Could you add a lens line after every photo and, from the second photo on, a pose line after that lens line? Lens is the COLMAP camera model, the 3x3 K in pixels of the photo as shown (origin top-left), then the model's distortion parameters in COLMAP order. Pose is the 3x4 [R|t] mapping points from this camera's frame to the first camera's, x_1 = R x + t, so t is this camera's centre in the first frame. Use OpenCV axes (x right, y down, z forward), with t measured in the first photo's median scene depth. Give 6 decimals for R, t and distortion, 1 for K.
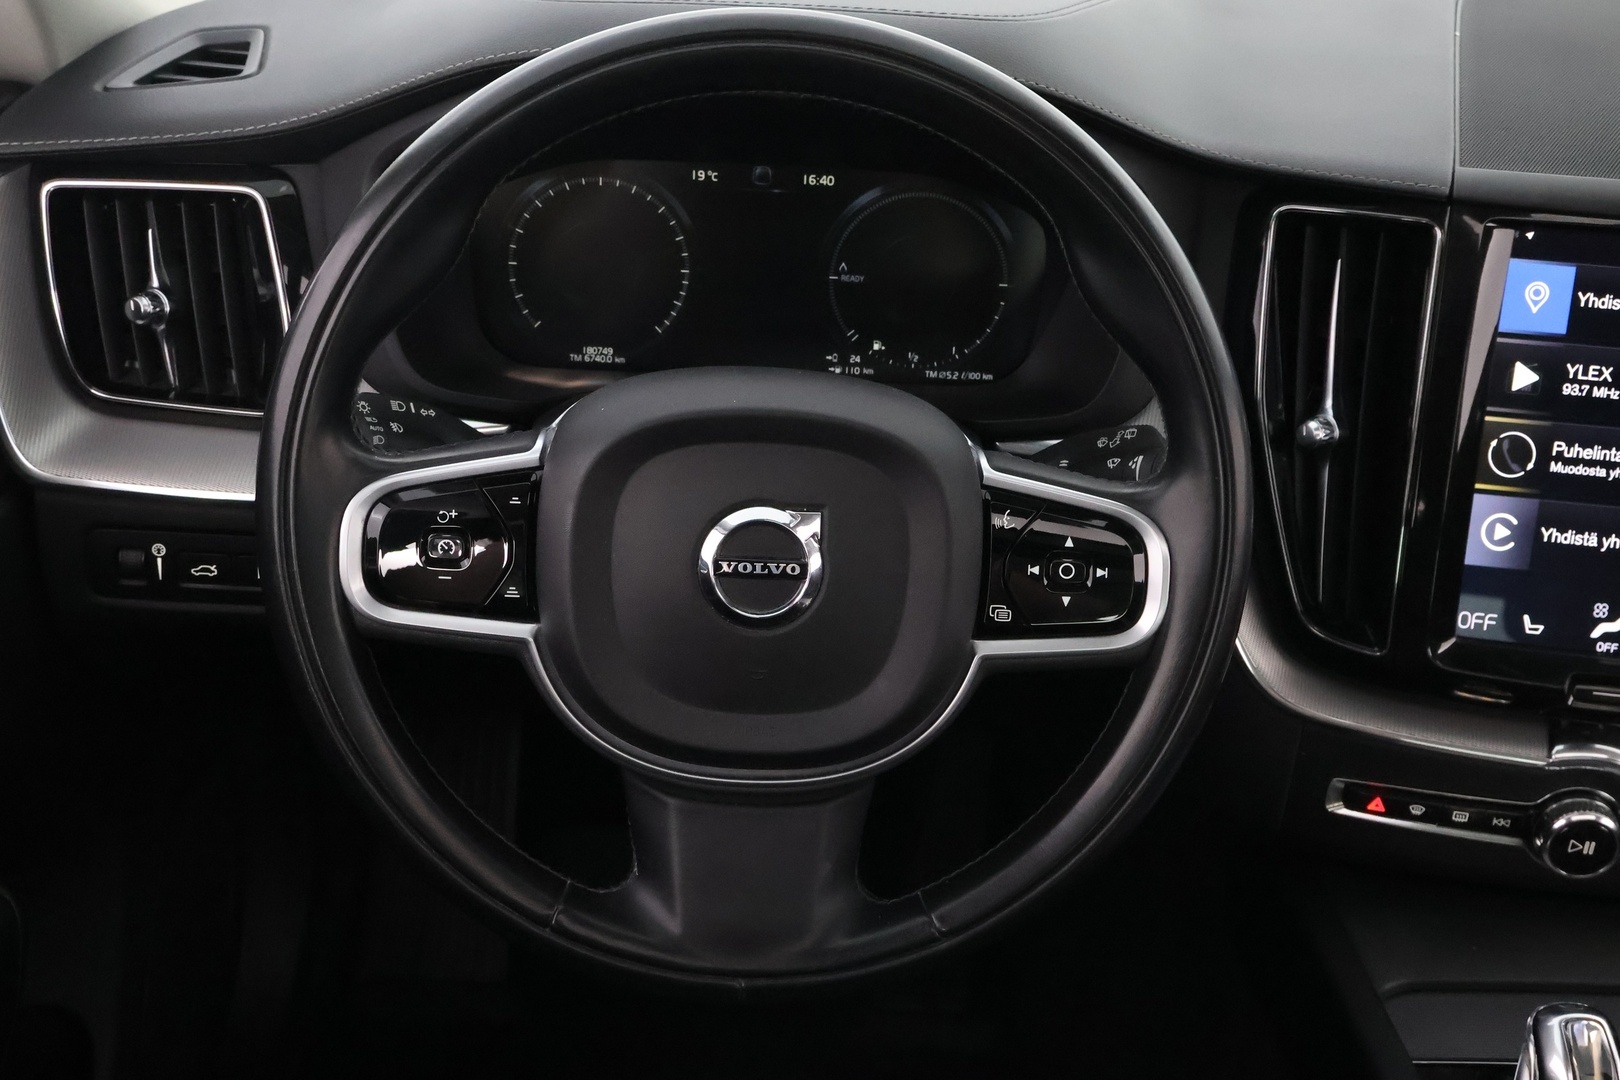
lens RADIAL K [[1890.4, 0, 815.5], [0, 1890.4, 540.0], [0, 0, 1]] dist [0.023141, 0.000000]
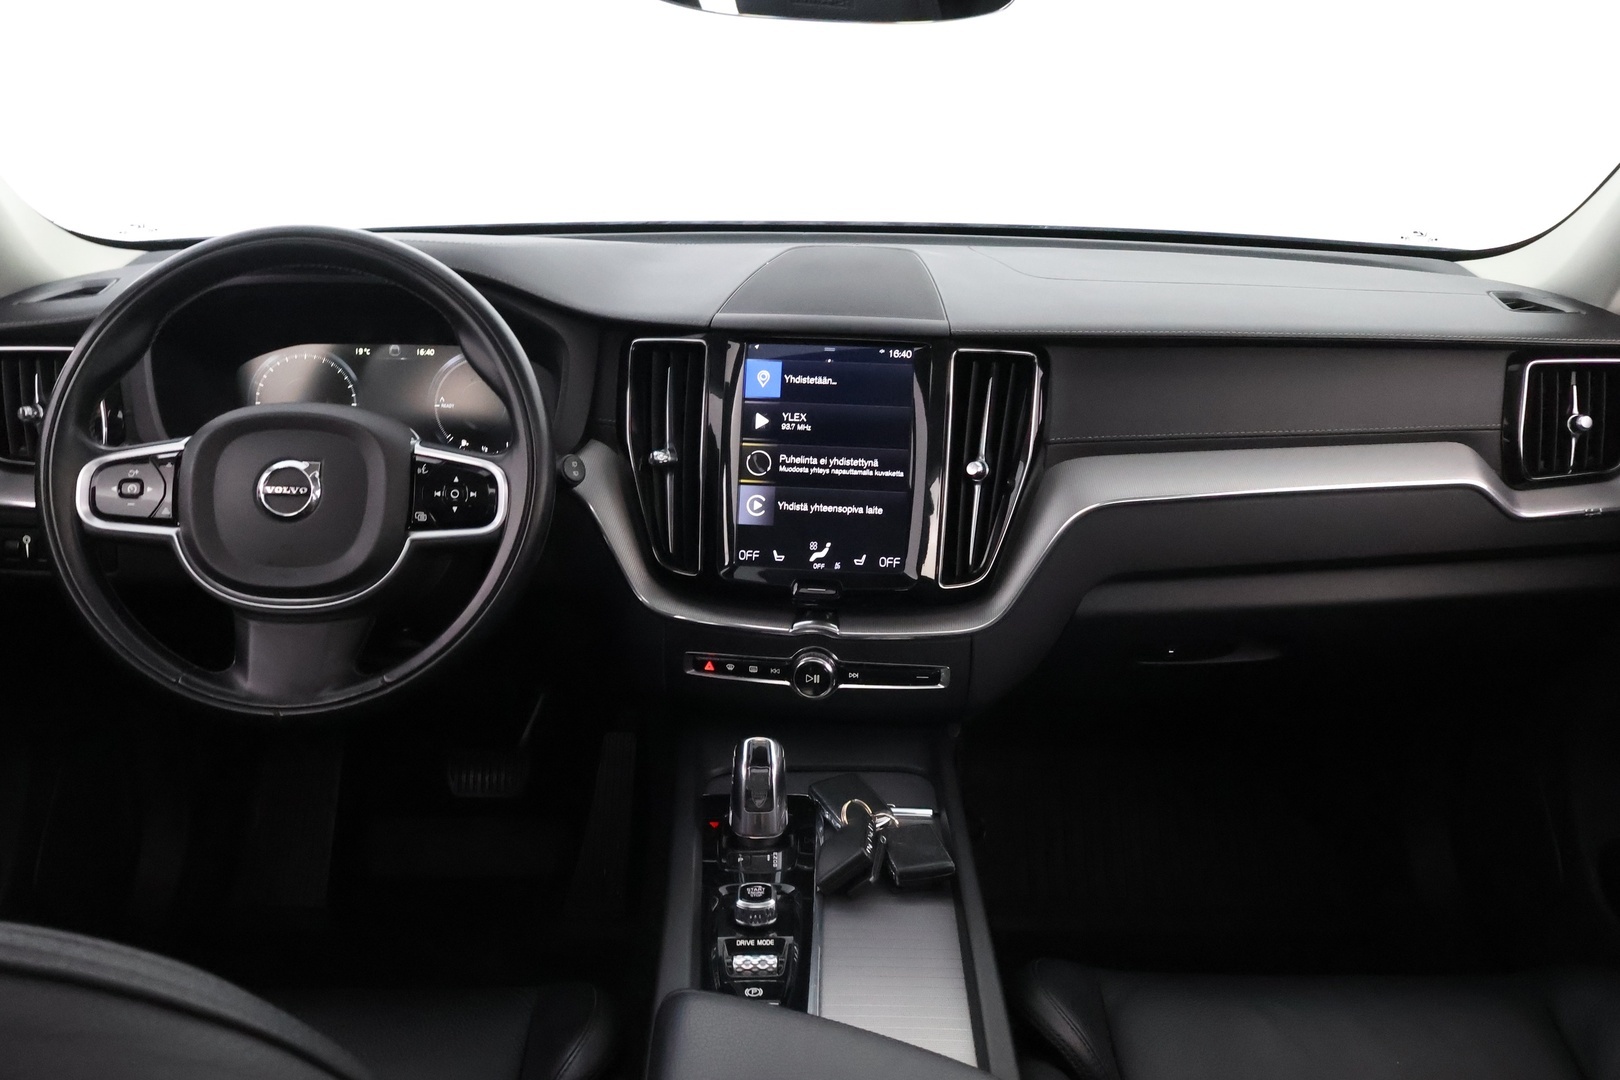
lens RADIAL K [[1456.8, 0, 807.9], [0, 1456.8, 547.2], [0, 0, 1]] dist [0.022007, 0.034406]
pose [[0.999204, -0.034407, -0.020206, 0.518942], [0.029881, 0.980837, -0.192525, 0.366073], [0.026443, 0.191768, 0.981084, -0.445515]]
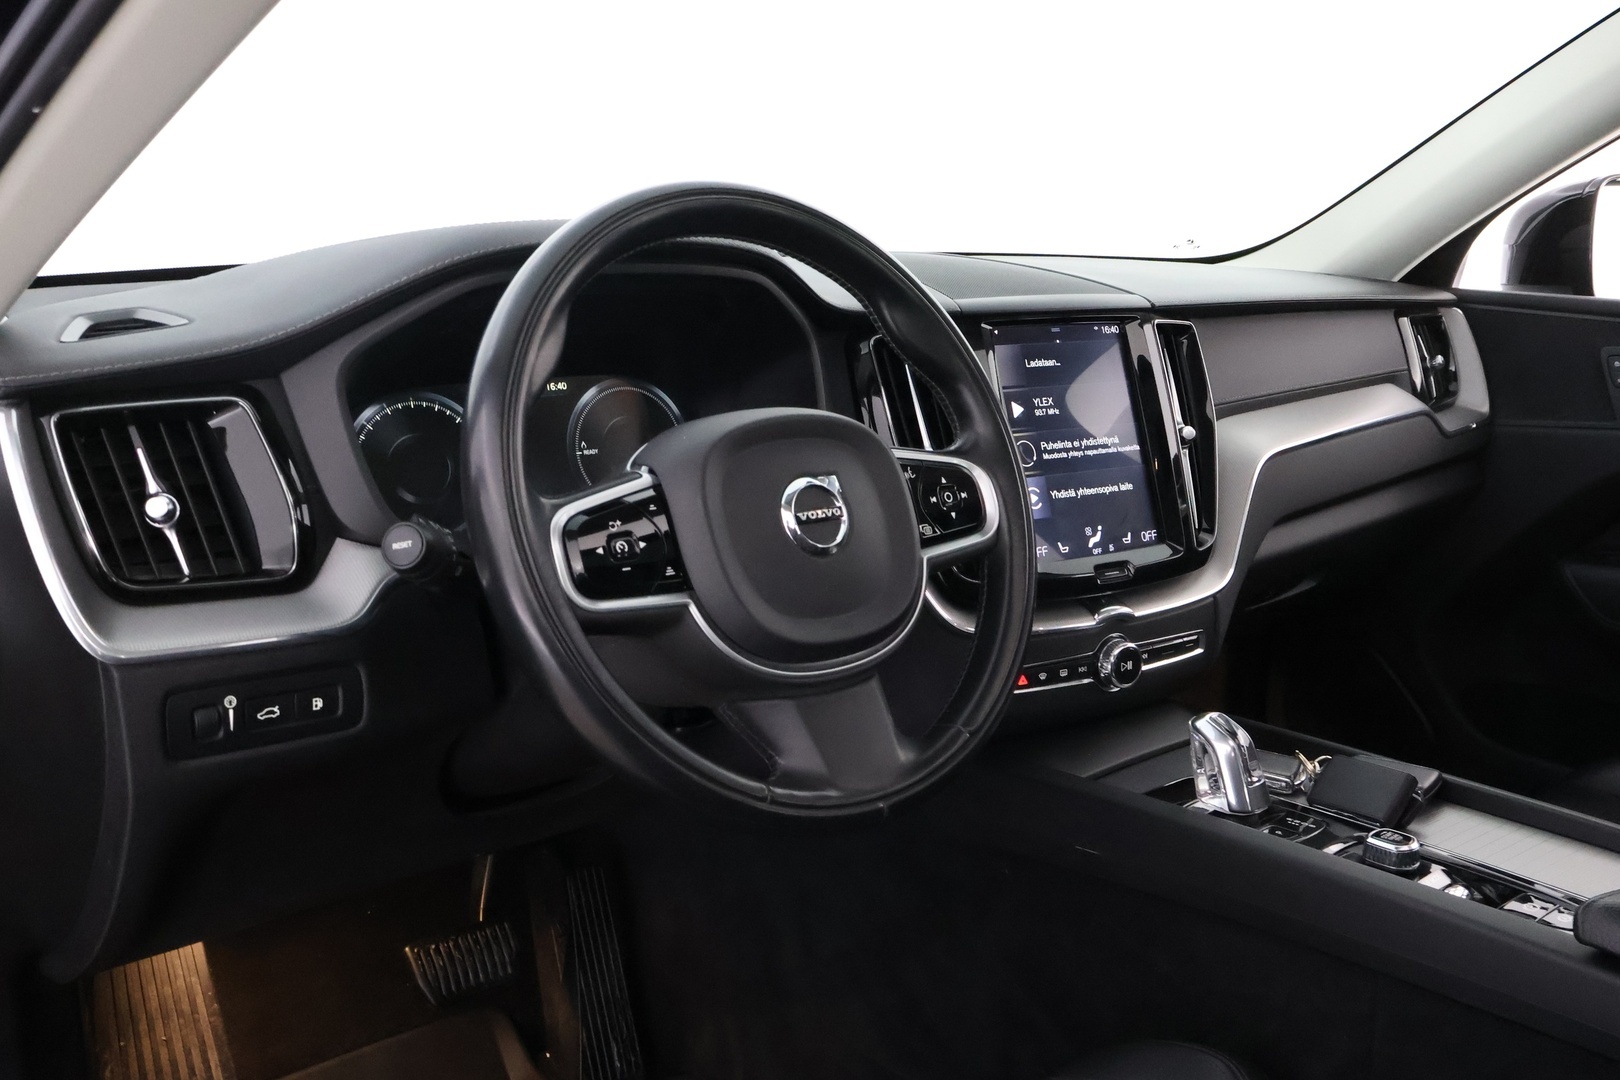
lens RADIAL K [[1456.8, 0, 845.6], [0, 1456.8, 549.3], [0, 0, 1]] dist [0.022007, 0.034406]
pose [[0.767365, -0.182913, 0.614568, -0.693358], [0.340969, 0.928109, -0.149510, 0.209898], [-0.543039, 0.324277, 0.774566, 0.106036]]
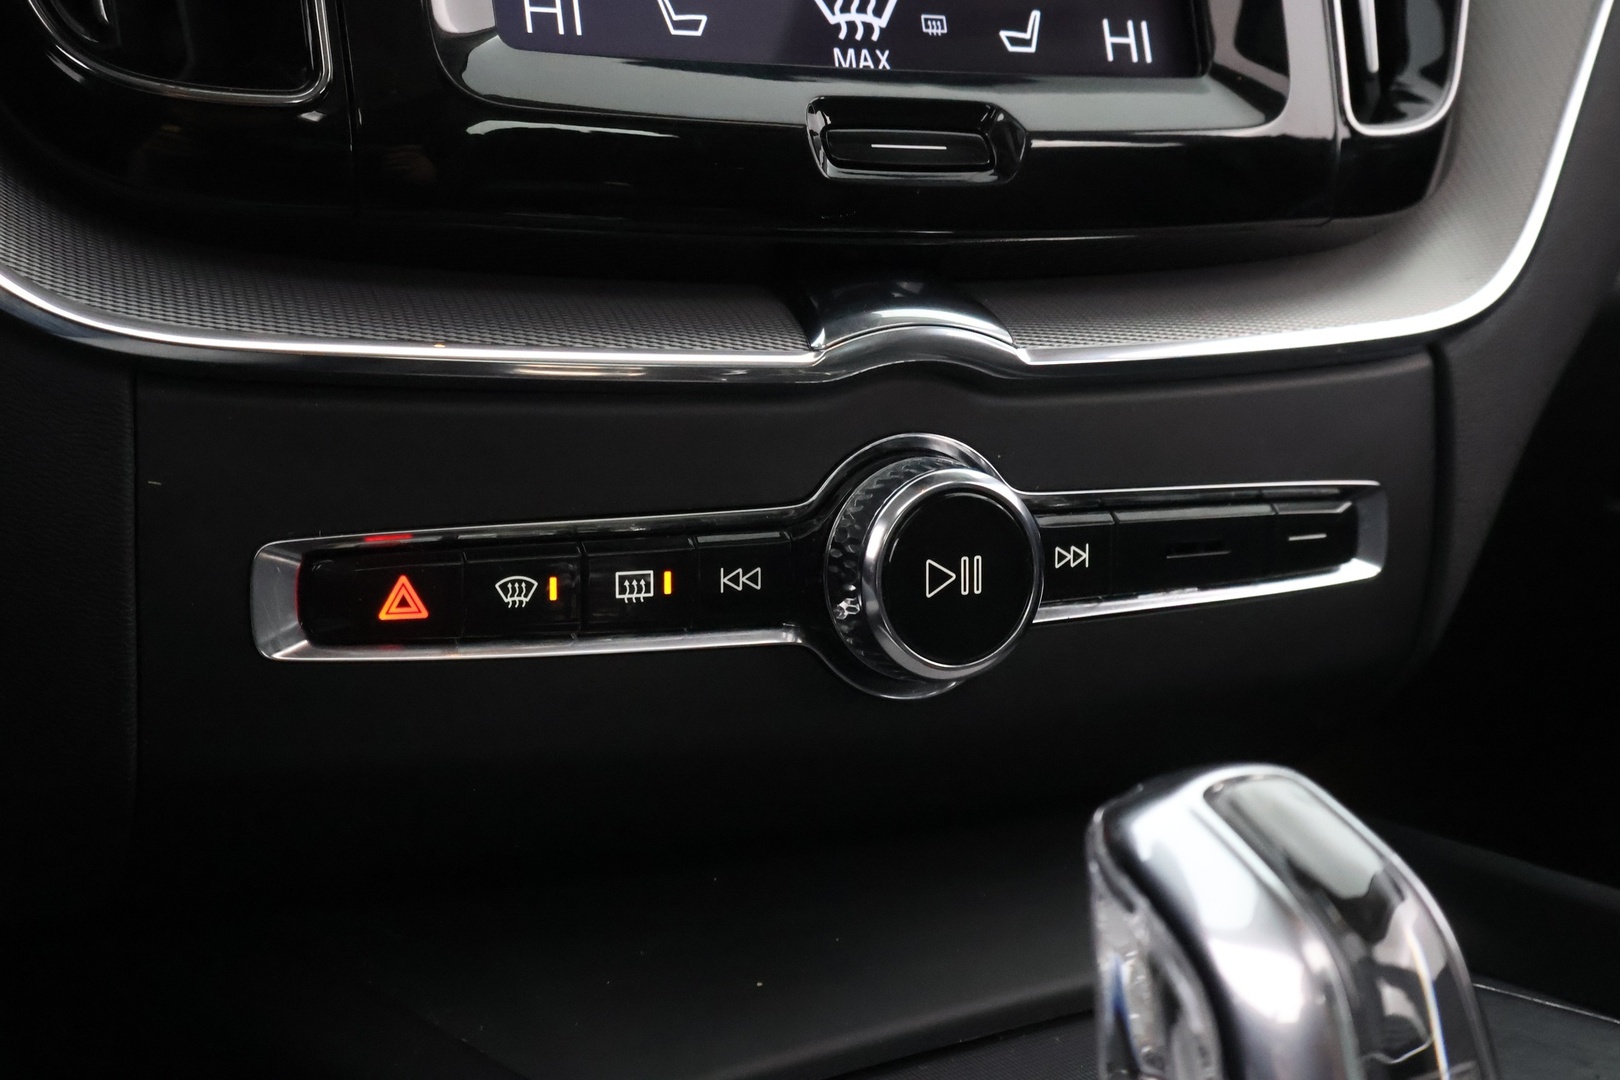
lens RADIAL K [[2368.0, 0, 810.6], [0, 2368.0, 536.6], [0, 0, 1]] dist [0.102333, 0.000000]
pose [[0.840220, -0.120800, 0.528618, 0.169549], [0.277192, 0.933553, -0.227251, 0.301158], [-0.466041, 0.337469, 0.817875, 0.768032]]
